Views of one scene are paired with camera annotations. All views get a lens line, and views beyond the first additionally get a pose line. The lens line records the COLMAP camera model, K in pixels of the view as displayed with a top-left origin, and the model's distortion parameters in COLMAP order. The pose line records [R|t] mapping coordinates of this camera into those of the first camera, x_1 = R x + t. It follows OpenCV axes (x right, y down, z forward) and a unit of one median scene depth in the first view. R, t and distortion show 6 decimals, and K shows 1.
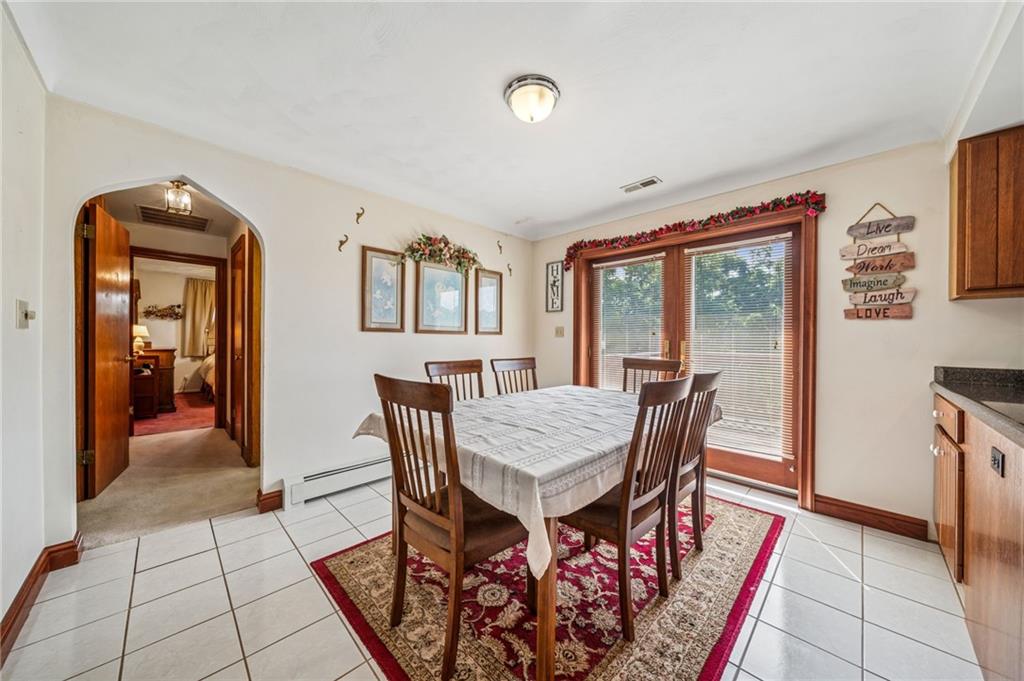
lens RADIAL K [[353.3, 0, 526.9], [0, 353.3, 341.9], [0, 0, 1]] dist [-0.009490, -0.000552]
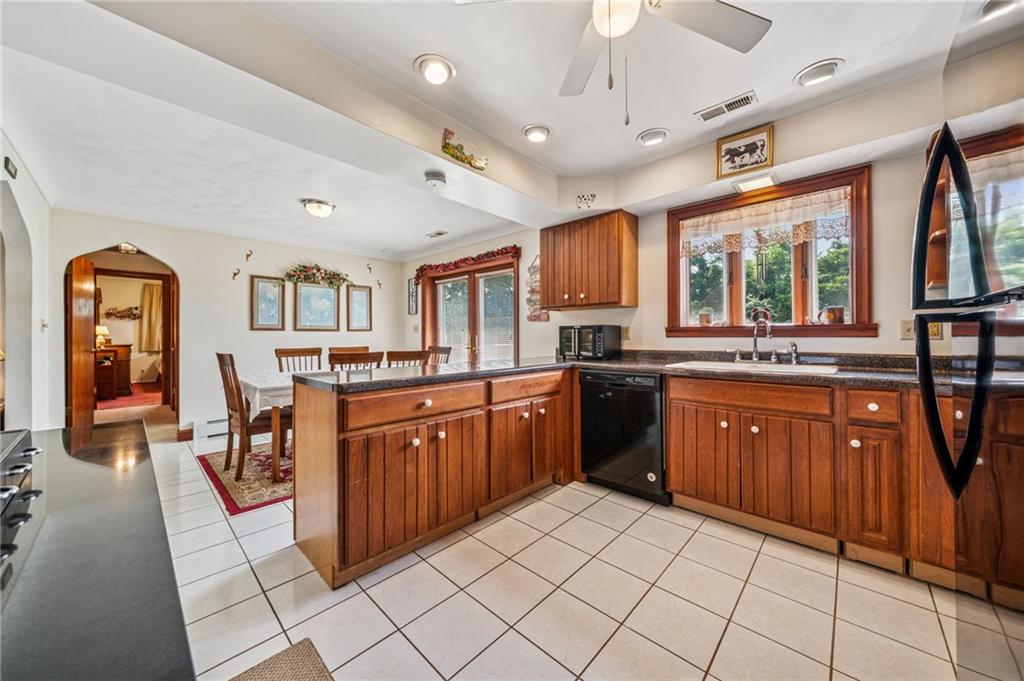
lens RADIAL K [[353.3, 0, 520.2], [0, 353.3, 333.5], [0, 0, 1]] dist [-0.009490, -0.000552]
pose [[0.999149, -0.009209, 0.040214, 0.508677], [0.009488, 0.999932, -0.006756, 0.004079], [-0.040149, 0.007132, 0.999168, -0.459433]]
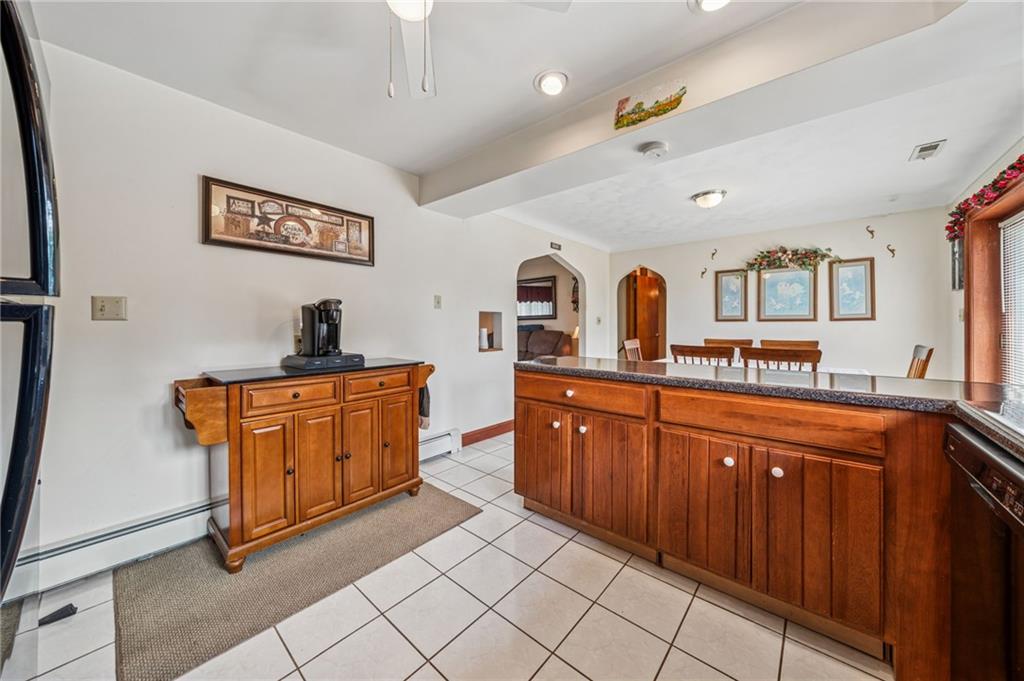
lens RADIAL K [[353.3, 0, 512.6], [0, 353.3, 325.2], [0, 0, 1]] dist [-0.009490, -0.000552]
pose [[0.081671, -0.009031, -0.996618, 0.903000], [0.002622, 0.999957, -0.008847, 0.000346], [0.996656, -0.001891, 0.081691, -0.095048]]
